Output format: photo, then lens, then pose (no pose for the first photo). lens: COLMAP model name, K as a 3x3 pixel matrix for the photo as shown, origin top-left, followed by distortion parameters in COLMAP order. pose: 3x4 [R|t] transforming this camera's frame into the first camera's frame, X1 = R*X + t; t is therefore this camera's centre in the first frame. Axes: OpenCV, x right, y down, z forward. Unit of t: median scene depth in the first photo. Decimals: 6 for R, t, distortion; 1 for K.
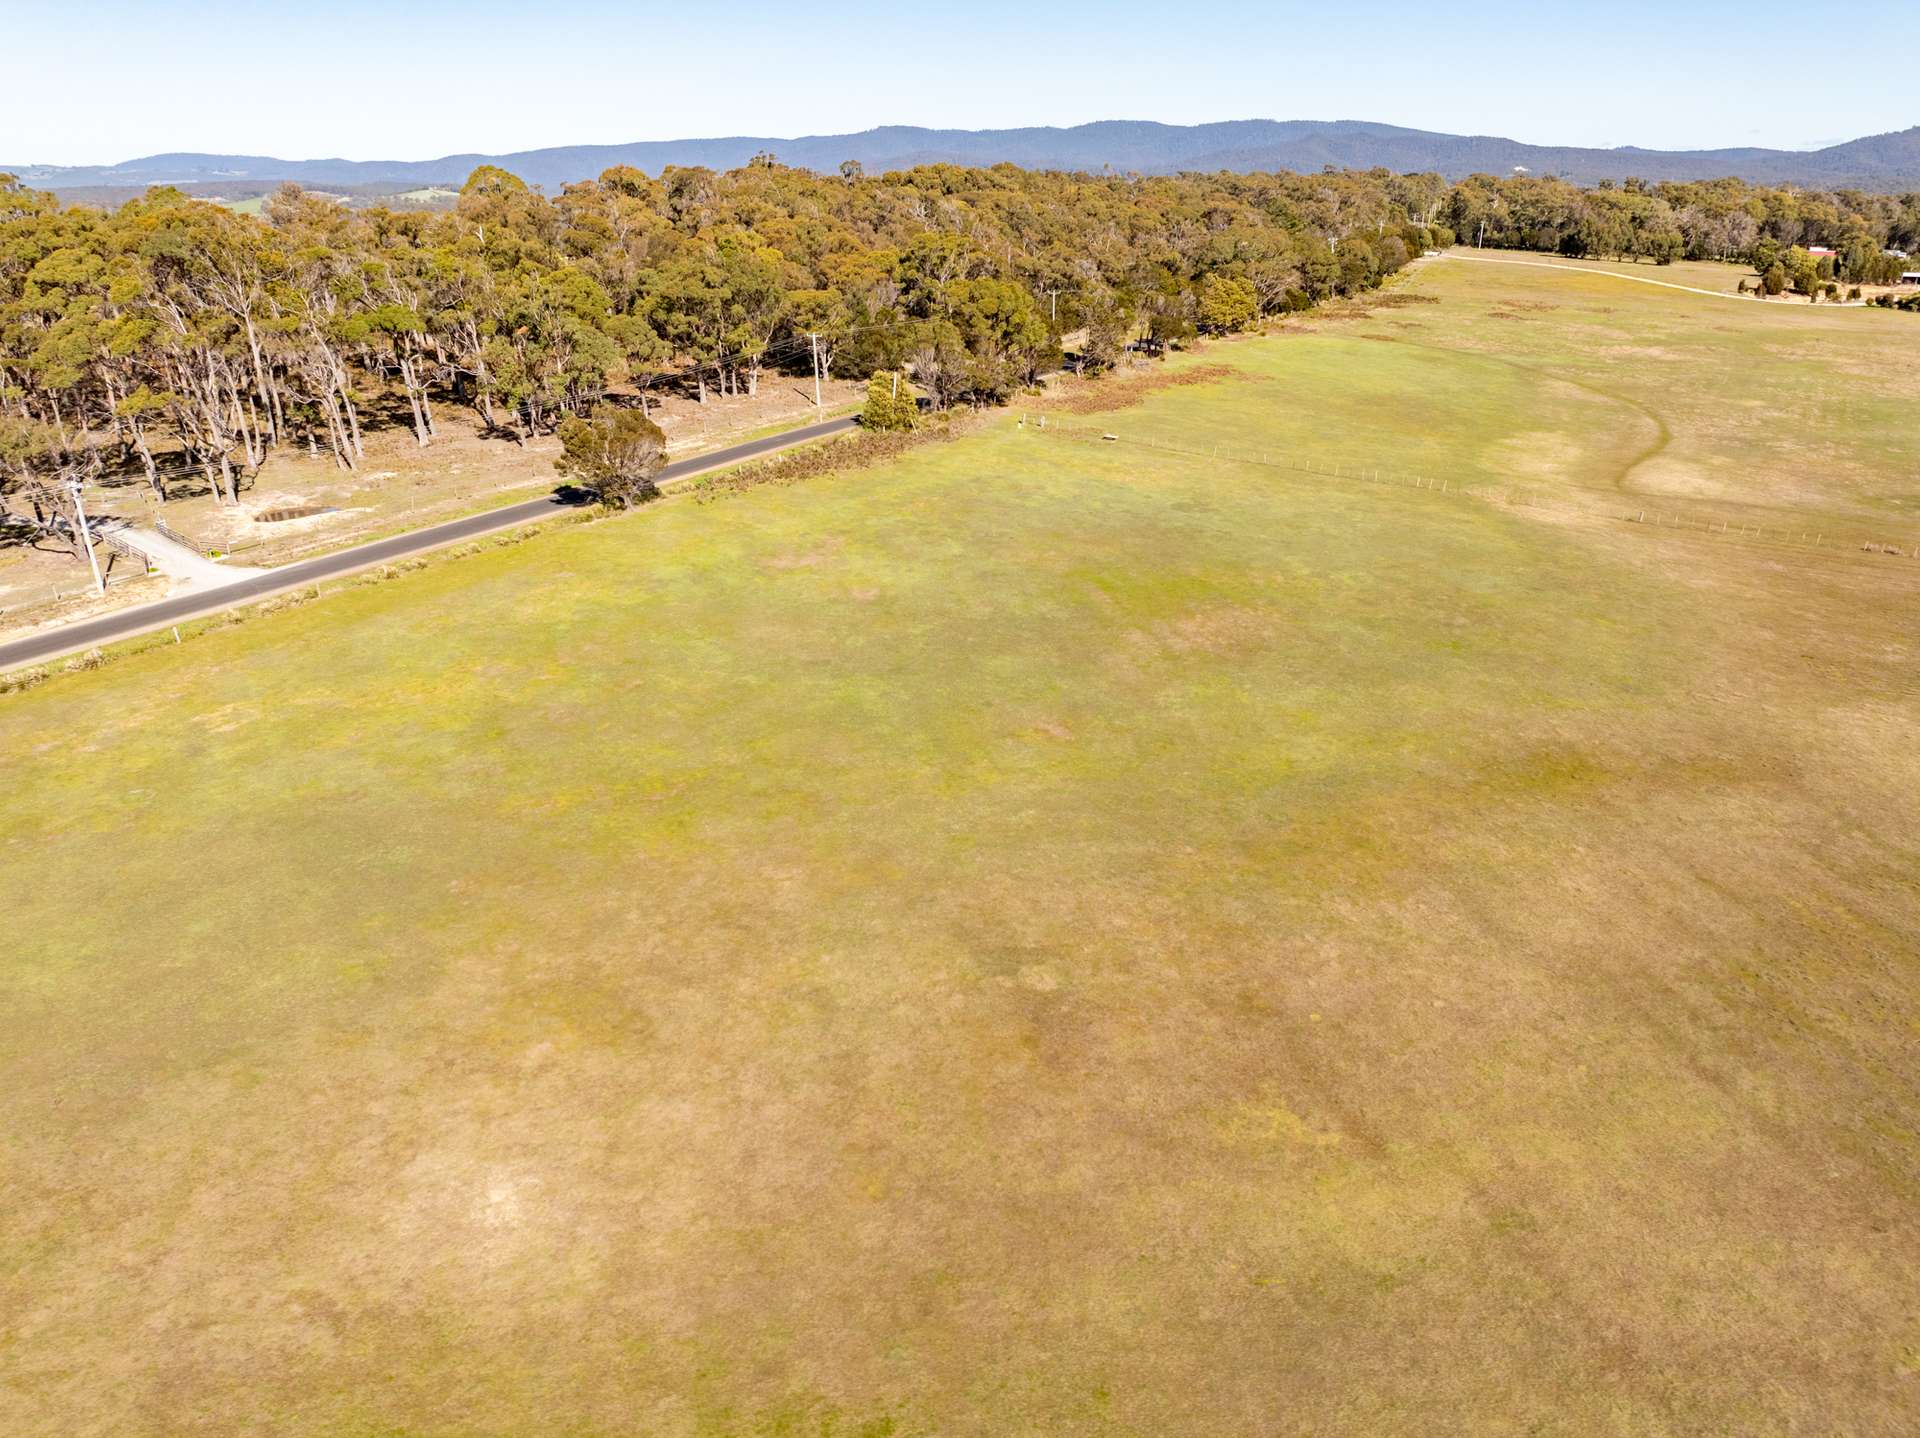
lens RADIAL K [[1354.0, 0, 958.4], [0, 1354.0, 714.1], [0, 0, 1]] dist [-0.041648, 0.008338]
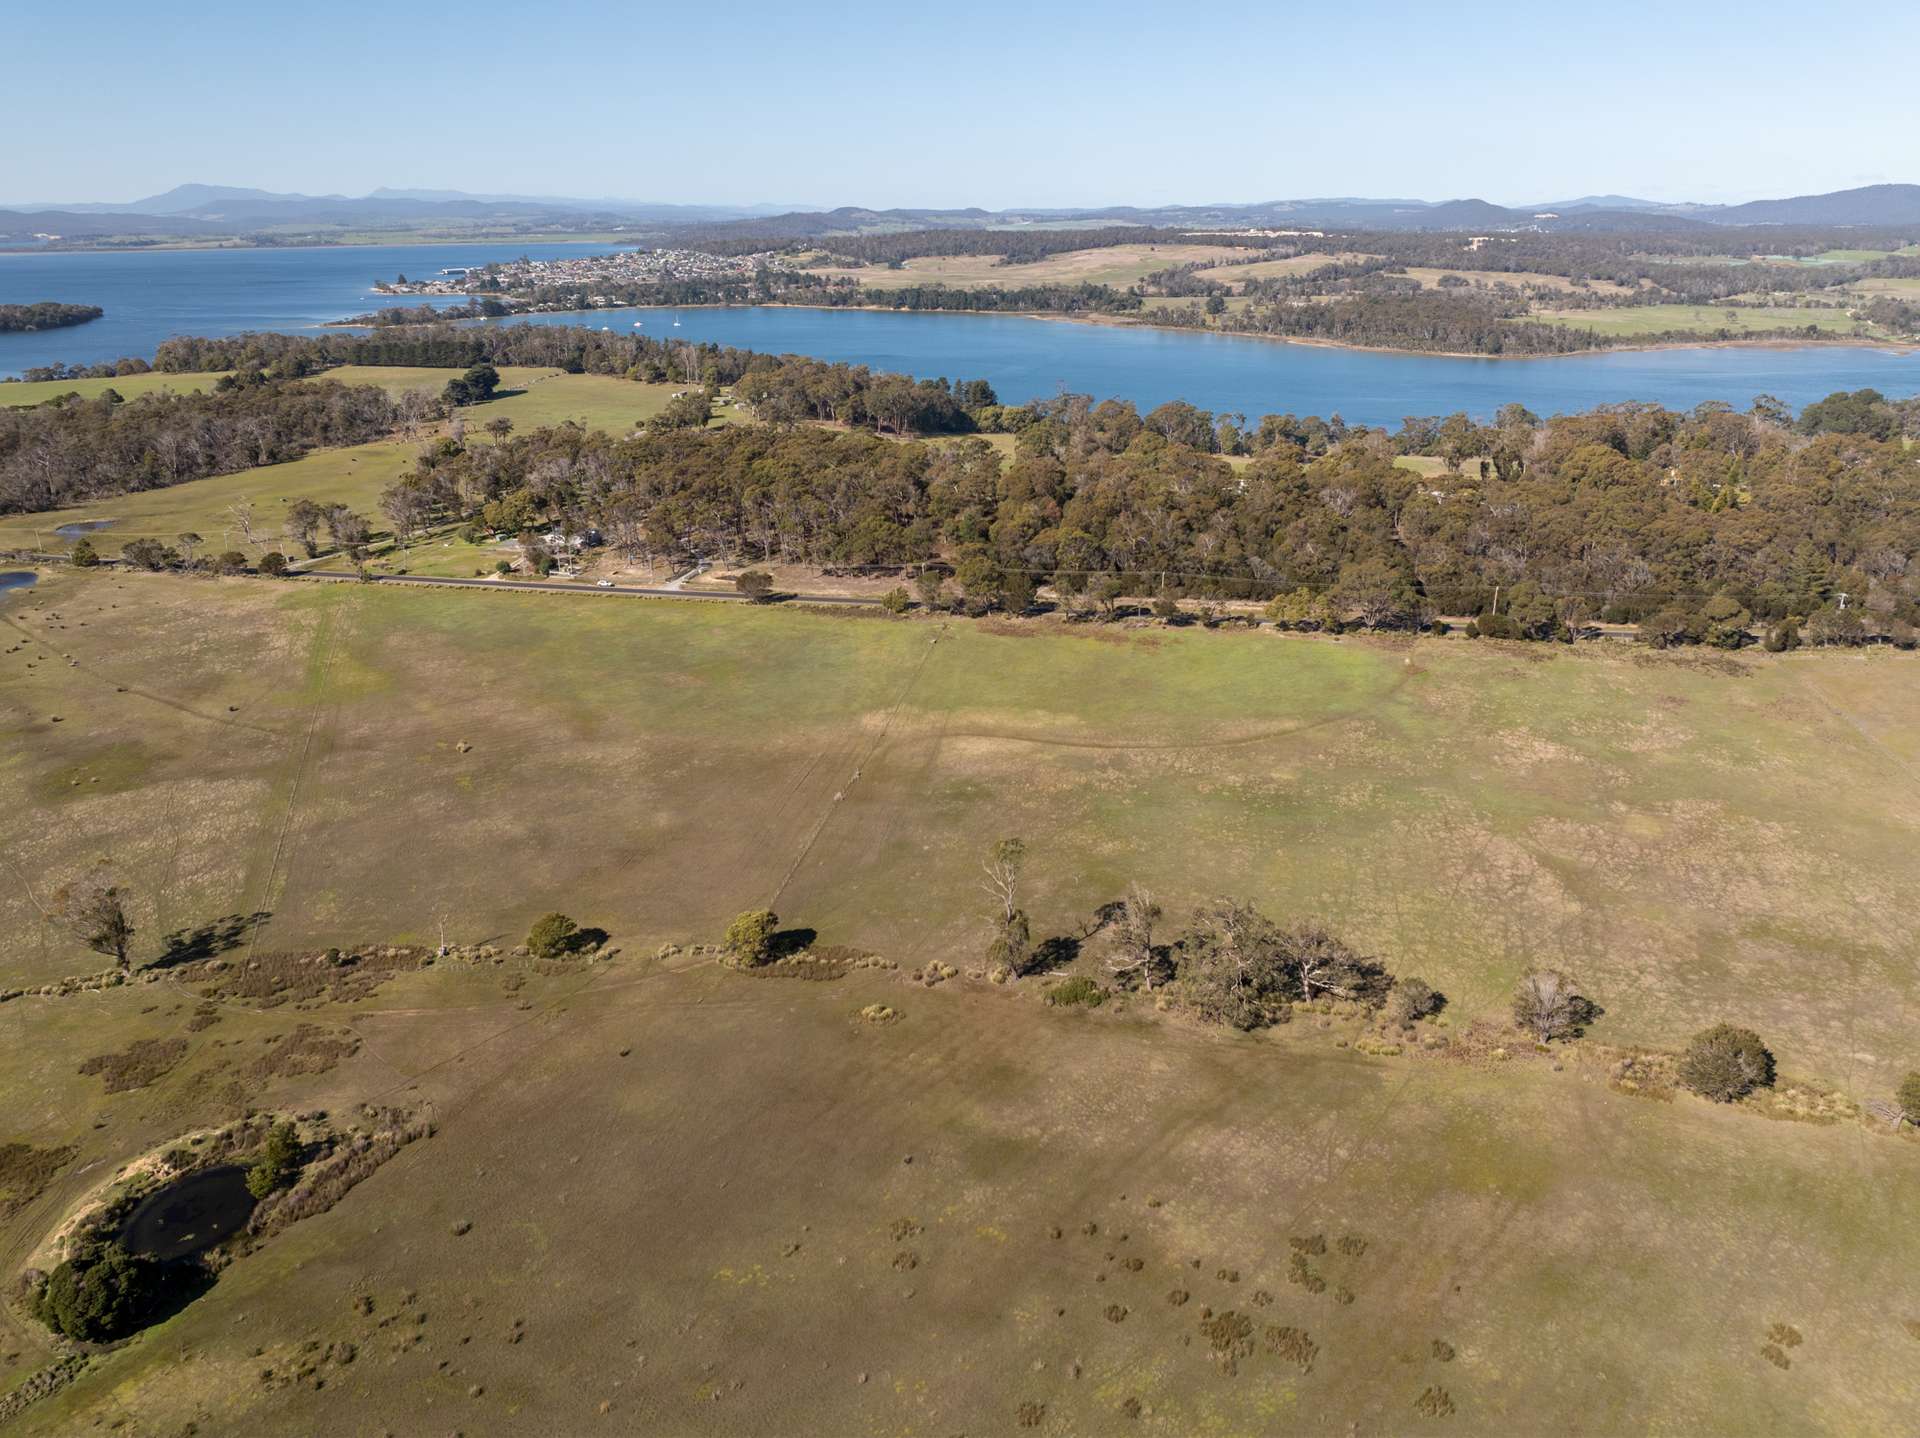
lens RADIAL K [[1354.0, 0, 964.8], [0, 1354.0, 690.2], [0, 0, 1]] dist [-0.041648, 0.008338]
pose [[0.309761, 0.322451, -0.894468, 3.352413], [-0.344035, 0.915008, 0.210713, -0.971185], [0.886390, 0.242458, 0.394368, 0.326710]]
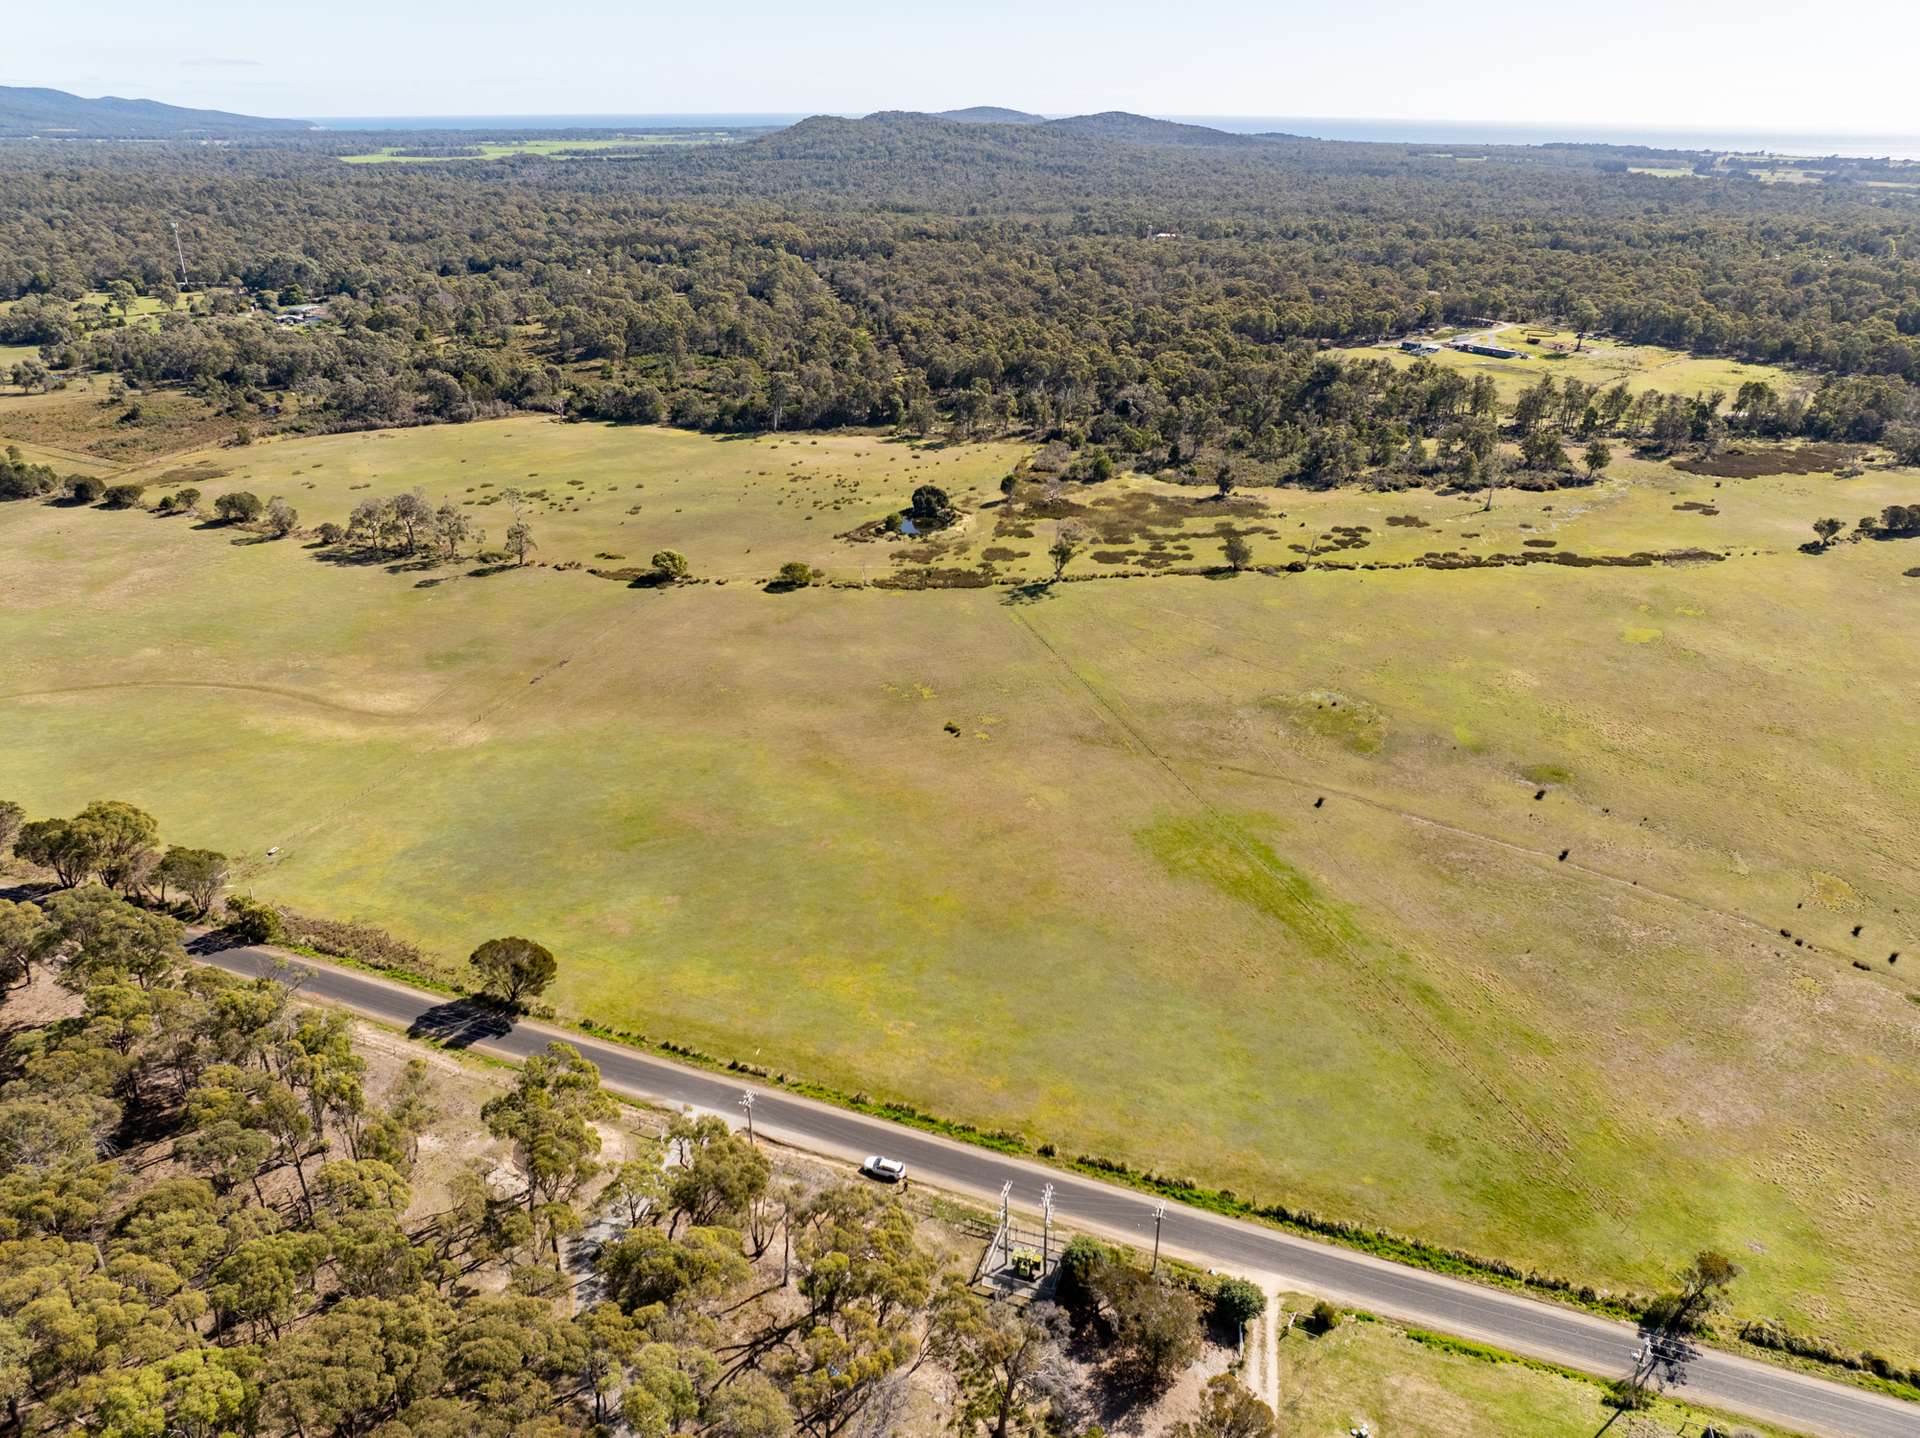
lens RADIAL K [[1354.0, 0, 960.0], [0, 1354.0, 717.9], [0, 0, 1]] dist [-0.041648, 0.008338]
pose [[-0.263221, -0.397094, 0.879222, -1.815190], [0.345790, 0.811973, 0.470244, -1.091404], [-0.900636, 0.427804, -0.076417, 0.720616]]
